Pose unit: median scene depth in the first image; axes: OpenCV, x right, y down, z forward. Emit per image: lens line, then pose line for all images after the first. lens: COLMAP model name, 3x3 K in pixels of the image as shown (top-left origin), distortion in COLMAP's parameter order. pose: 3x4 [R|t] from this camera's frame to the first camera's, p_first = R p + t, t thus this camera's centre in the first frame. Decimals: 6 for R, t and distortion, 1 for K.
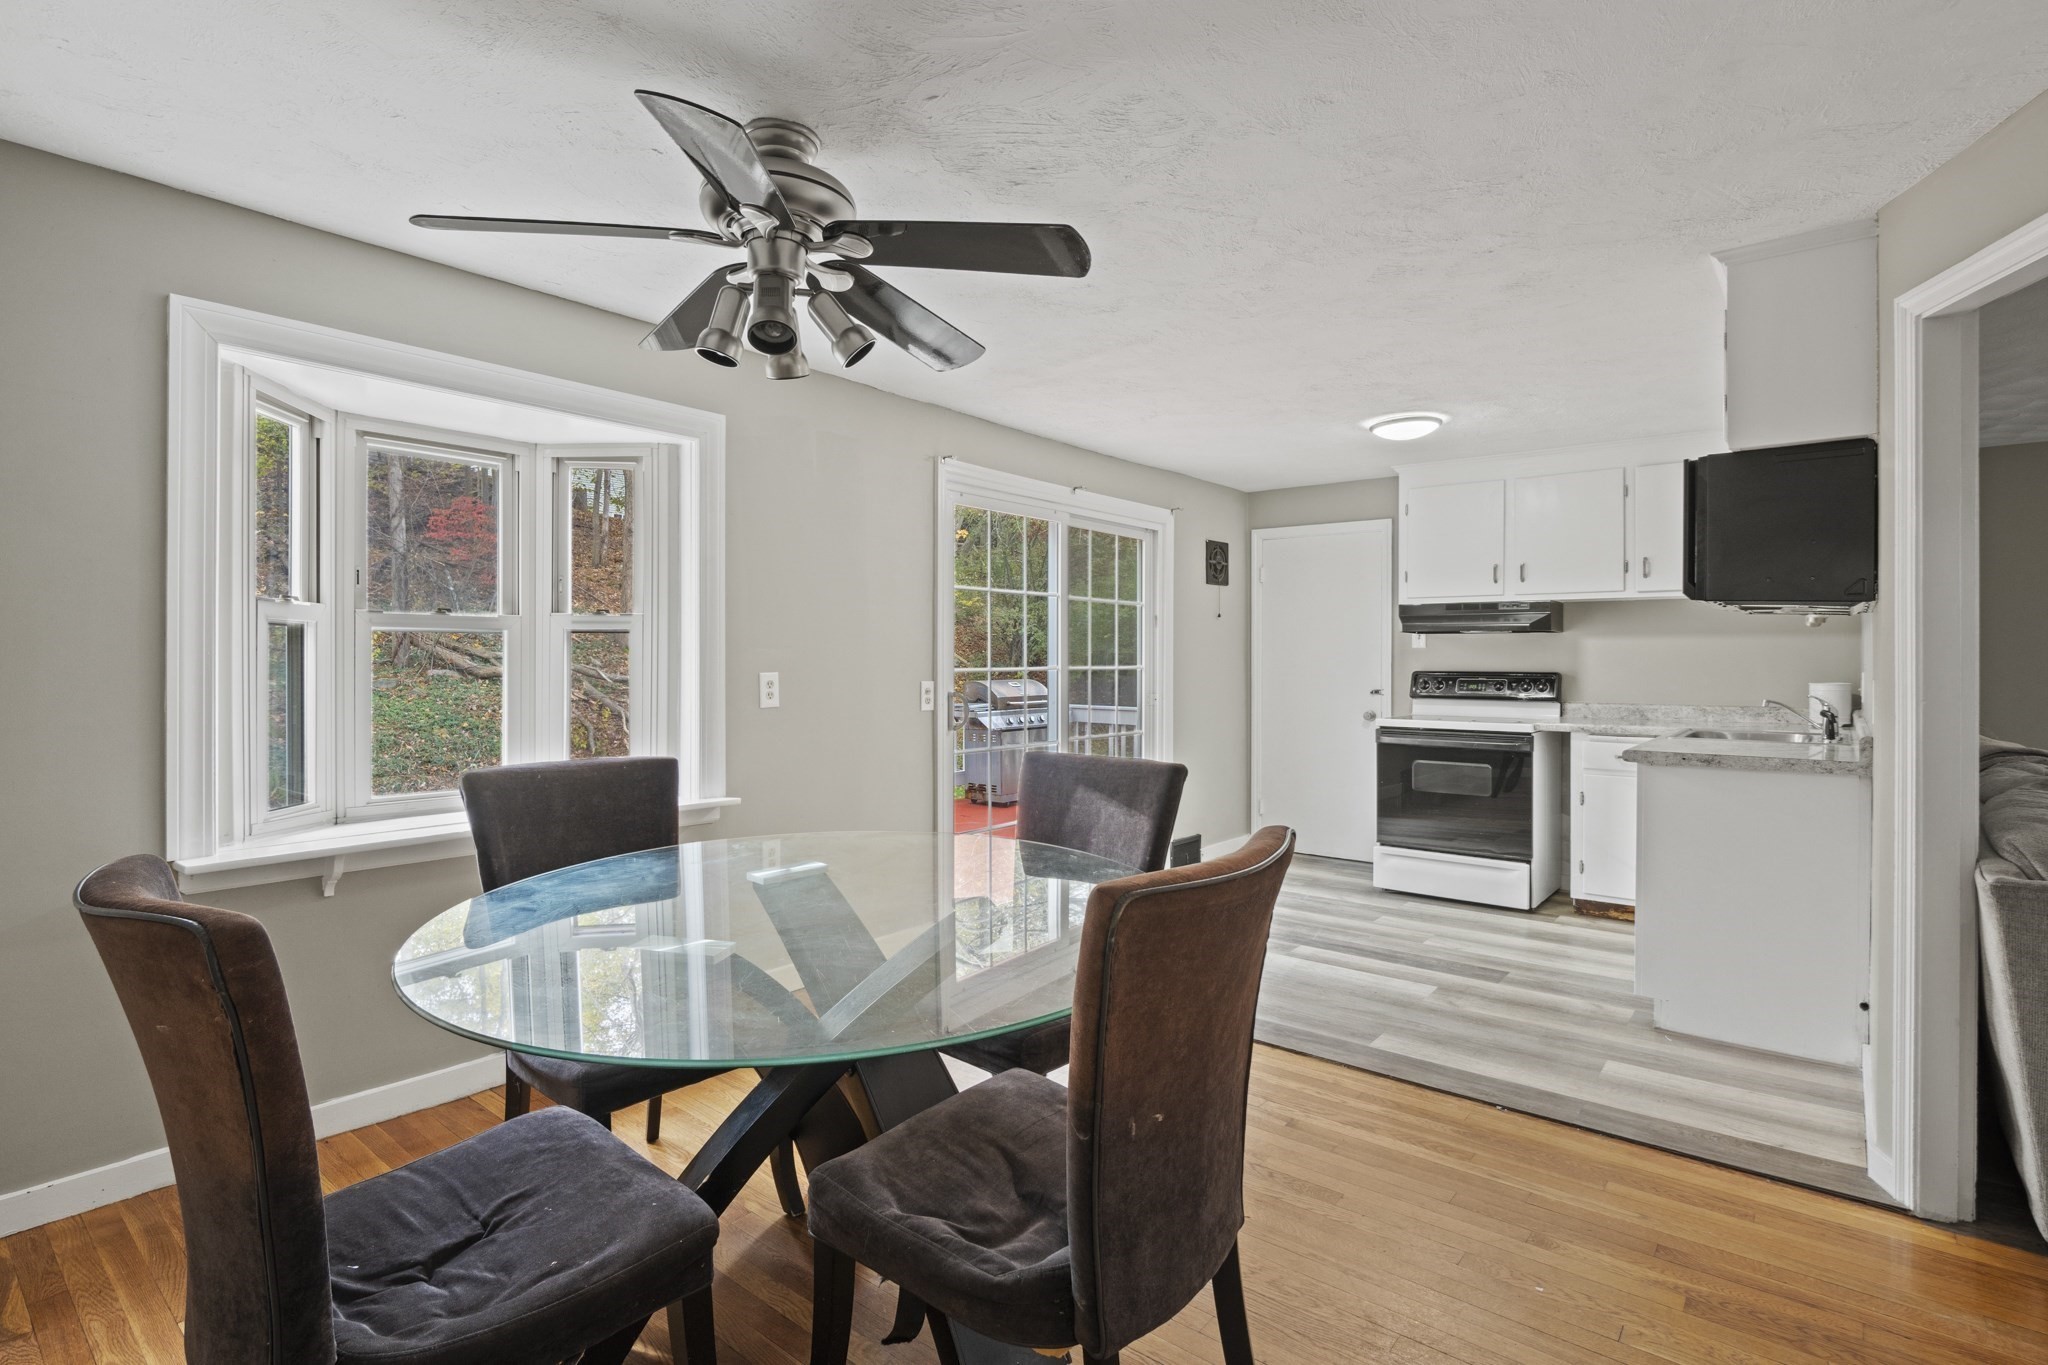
lens RADIAL K [[1002.4, 0, 1008.1], [0, 1002.4, 660.9], [0, 0, 1]] dist [-0.009959, -0.002380]
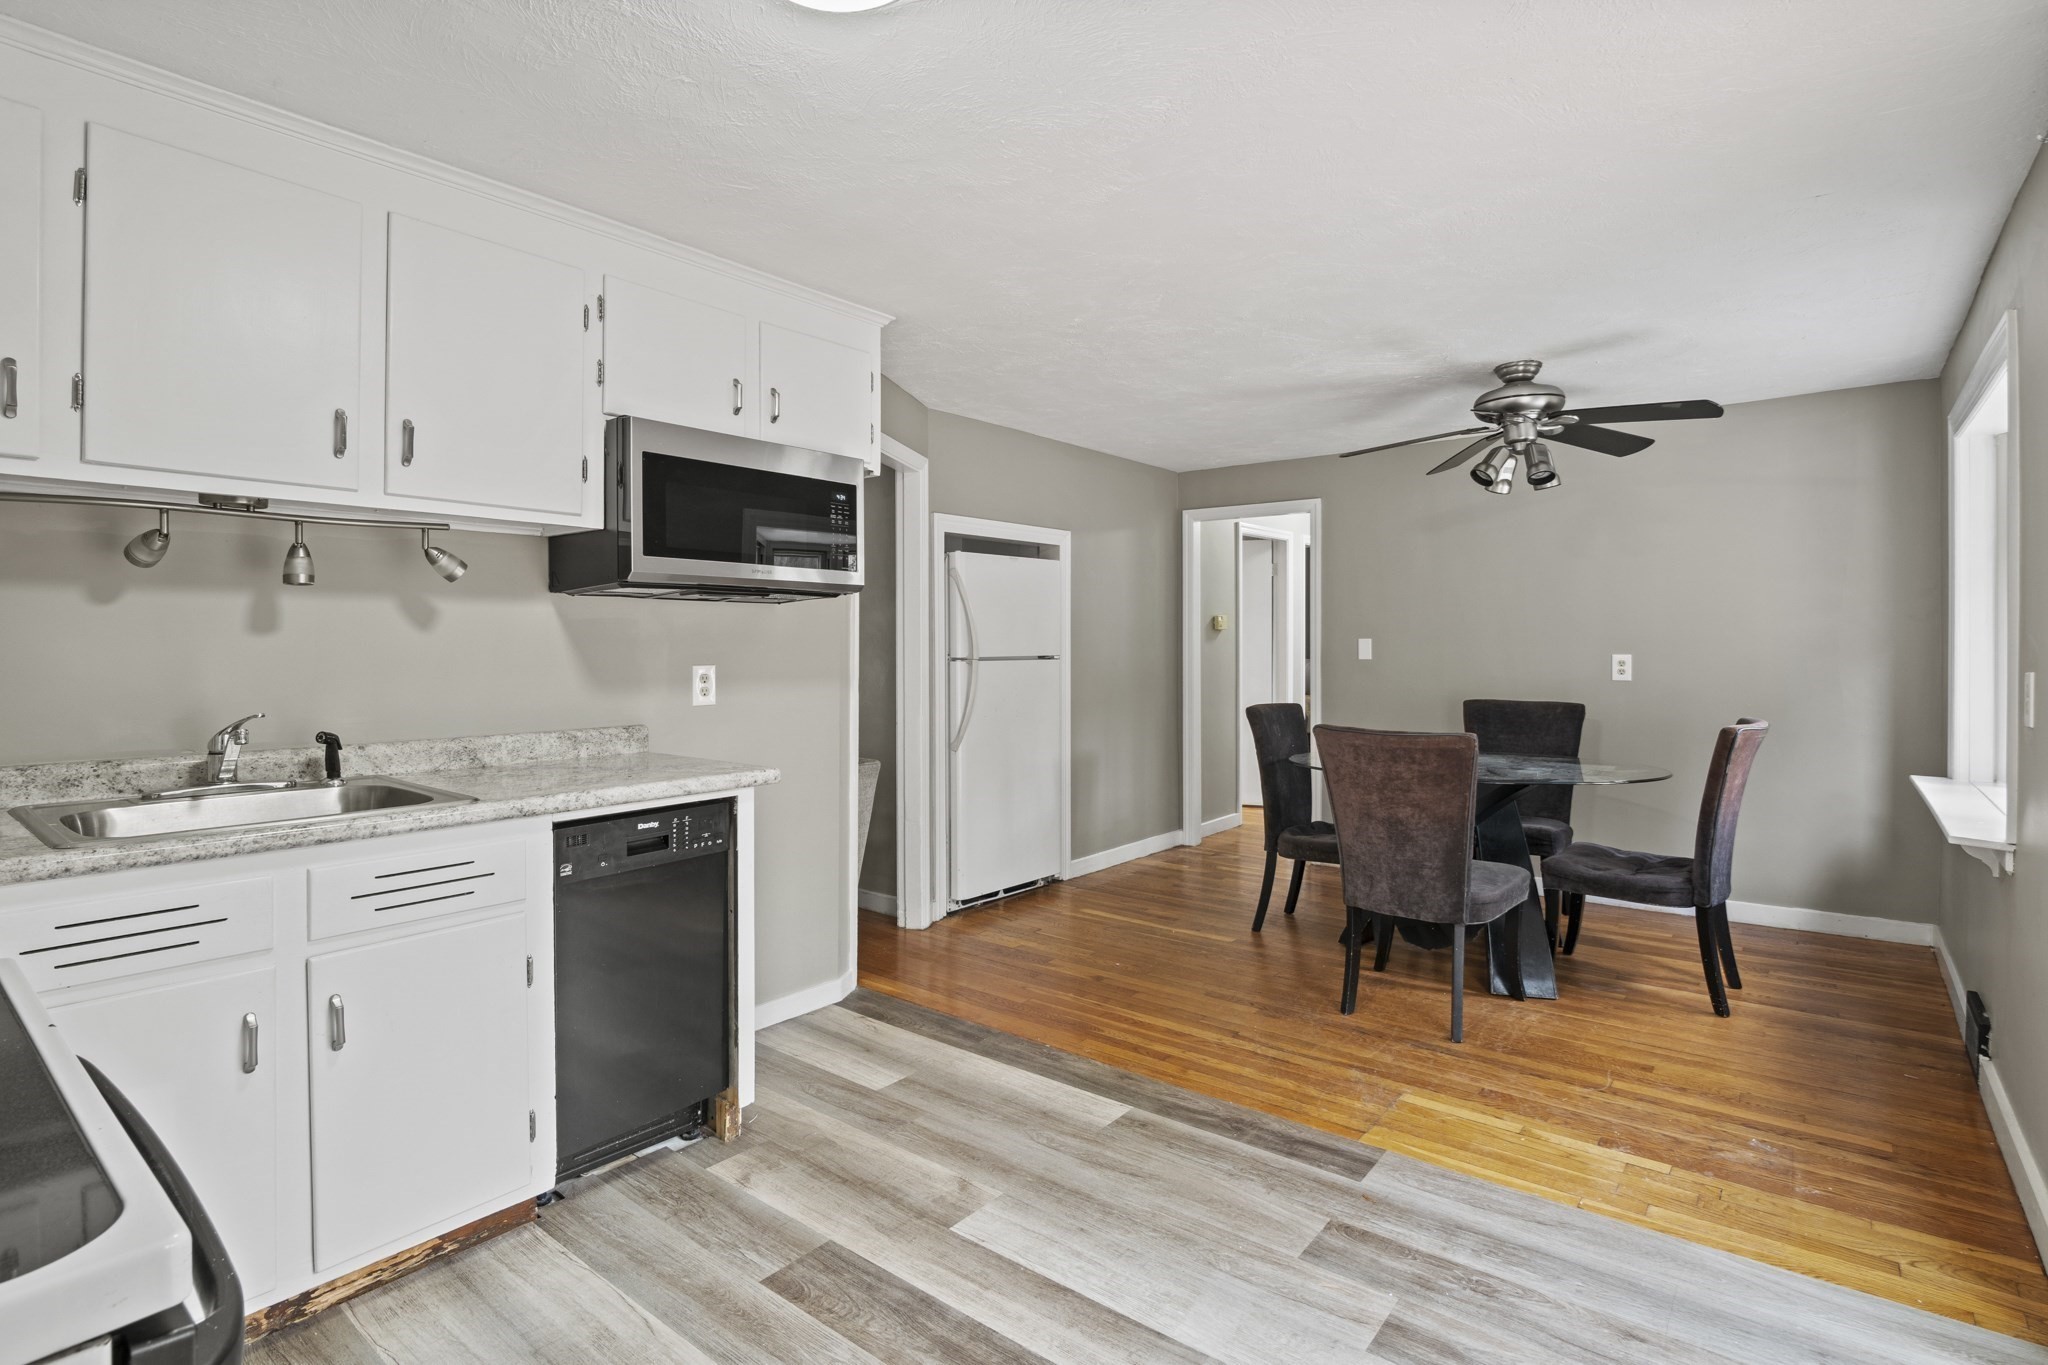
lens RADIAL K [[1002.4, 0, 1012.8], [0, 1002.4, 645.1], [0, 0, 1]] dist [-0.009959, -0.002380]
pose [[-0.999938, -0.002853, -0.010734, 0.290281], [-0.002903, 0.999985, 0.004642, -0.004817], [0.010721, 0.004673, -0.999932, 1.132030]]
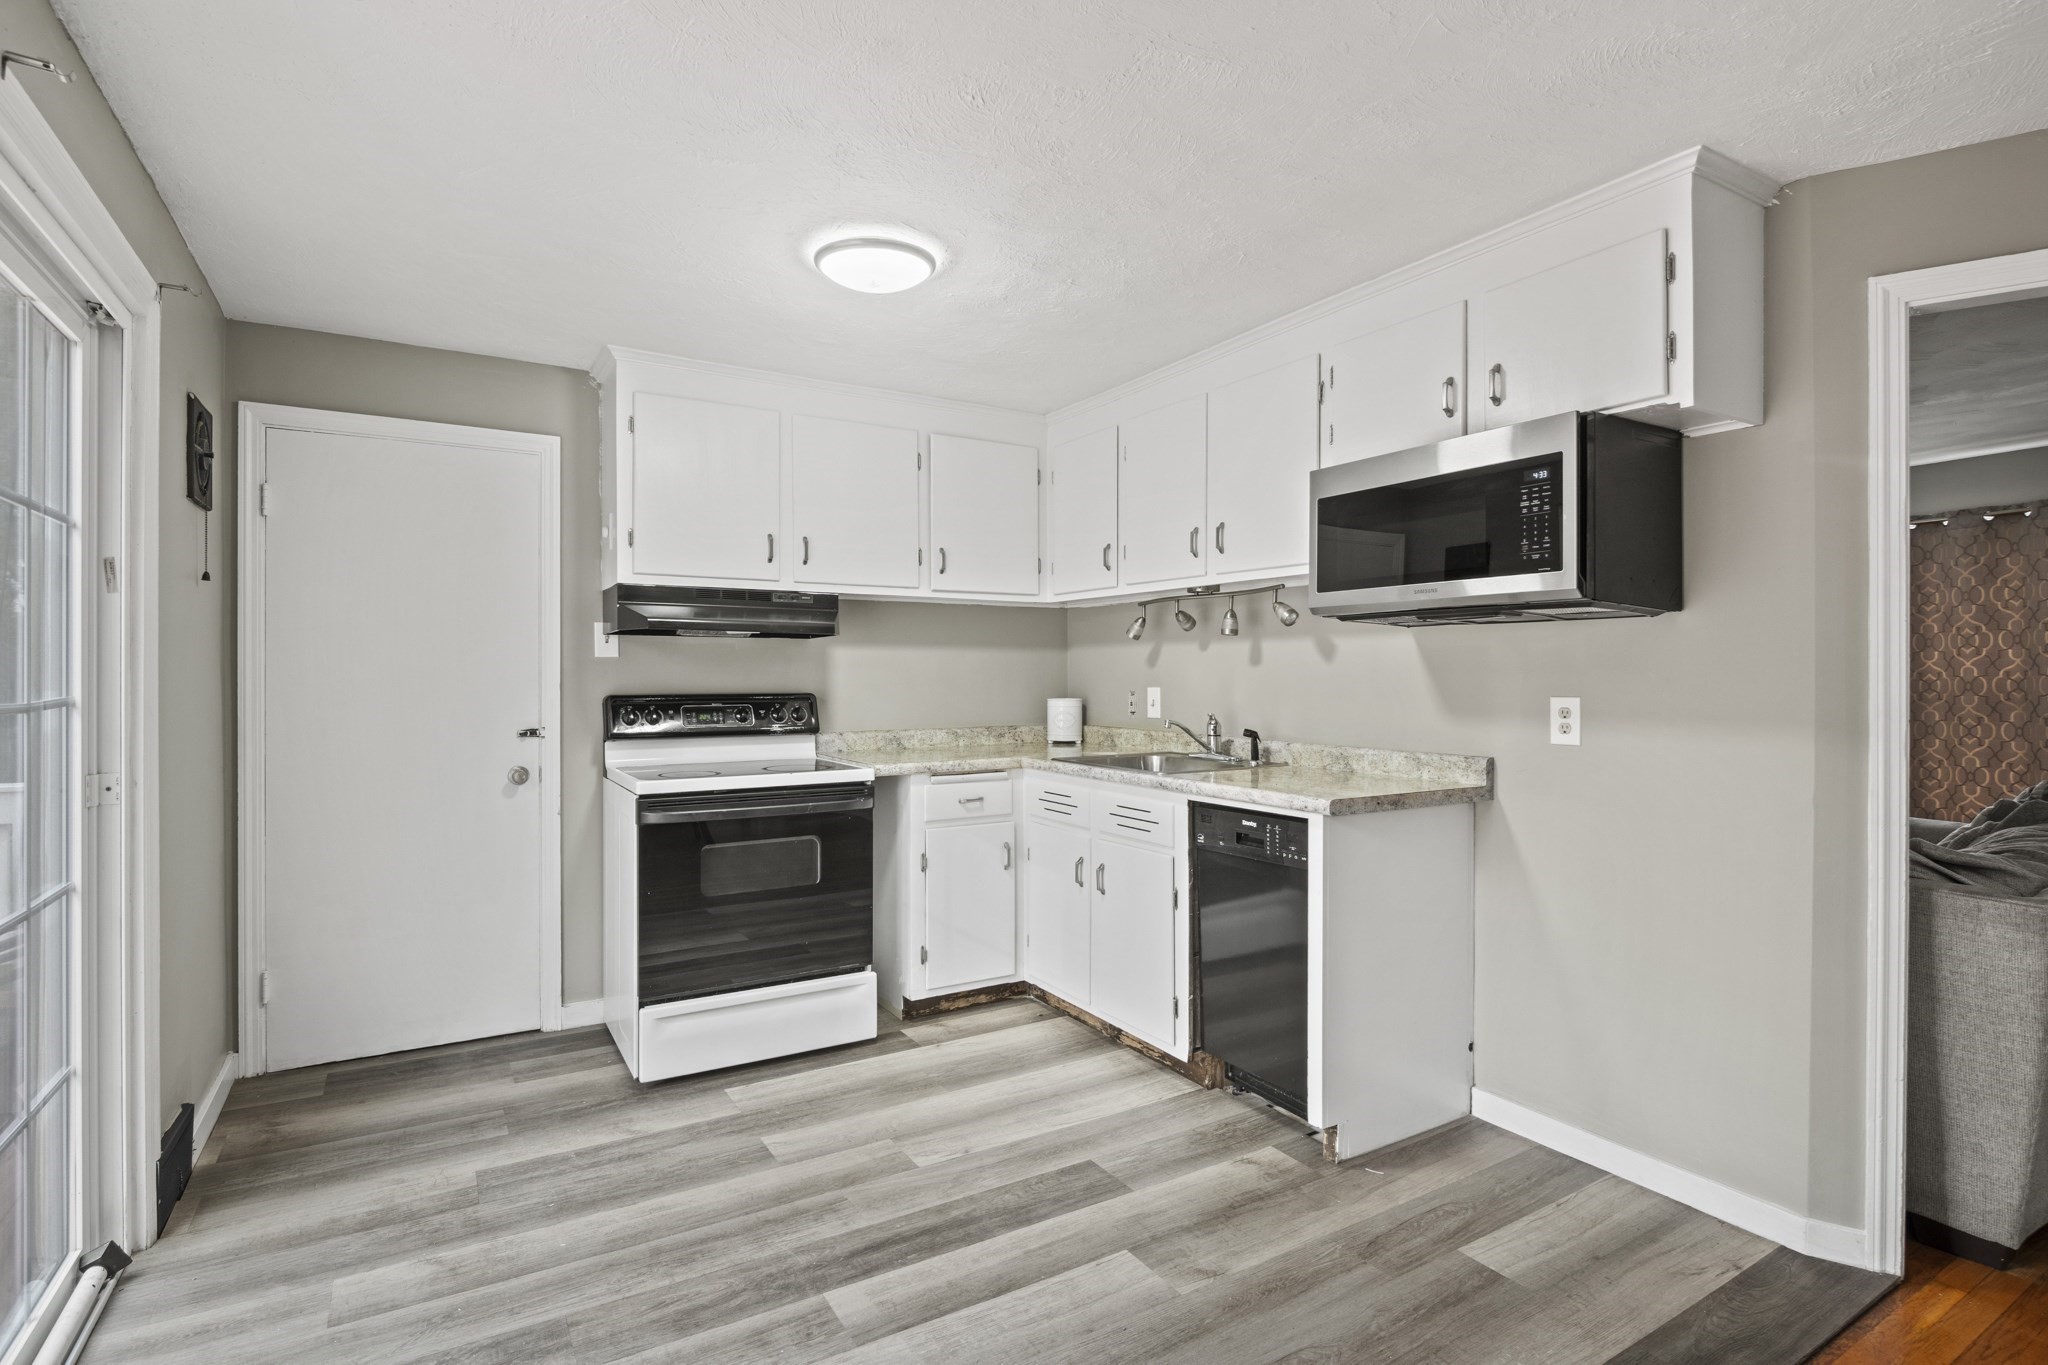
lens RADIAL K [[1002.4, 0, 1017.6], [0, 1002.4, 672.2], [0, 0, 1]] dist [-0.009959, -0.002380]
pose [[0.330277, -0.001442, 0.943883, -0.093422], [0.004253, 0.999991, 0.000040, -0.003164], [-0.943874, 0.004001, 0.330280, 0.629042]]
